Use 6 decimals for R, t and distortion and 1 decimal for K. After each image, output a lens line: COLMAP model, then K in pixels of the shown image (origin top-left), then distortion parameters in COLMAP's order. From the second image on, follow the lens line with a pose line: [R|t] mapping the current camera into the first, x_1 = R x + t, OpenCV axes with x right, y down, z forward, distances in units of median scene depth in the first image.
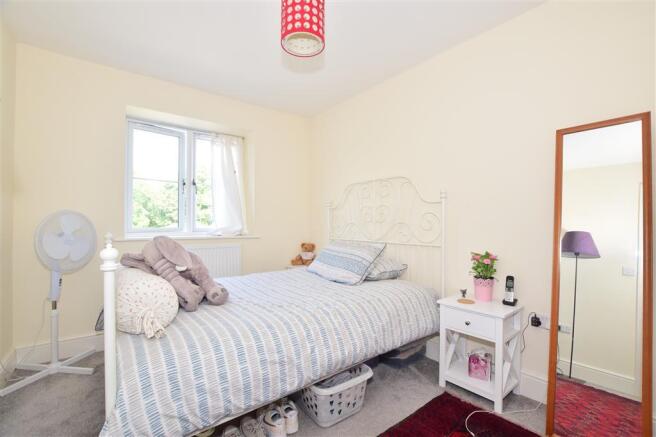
lens RADIAL K [[292.3, 0, 332.3], [0, 292.3, 221.3], [0, 0, 1]] dist [-0.022495, 0.000967]
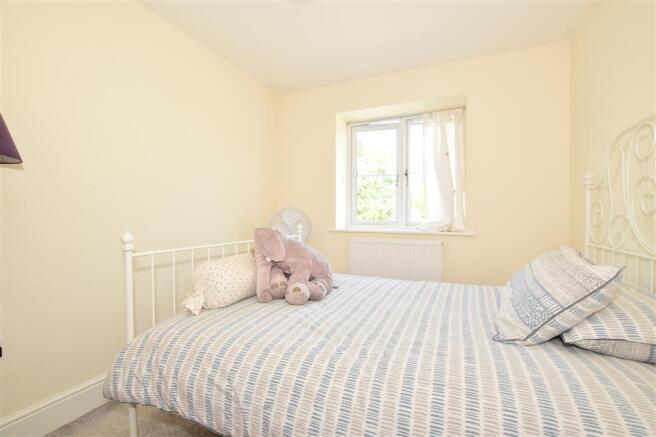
lens RADIAL K [[291.2, 0, 331.7], [0, 291.2, 221.6], [0, 0, 1]] dist [-0.026061, -0.000165]
pose [[0.458692, 0.014667, -0.888475, 0.251784], [0.005631, 0.999796, 0.019412, 0.003749], [0.888578, -0.013907, 0.458515, 0.358411]]
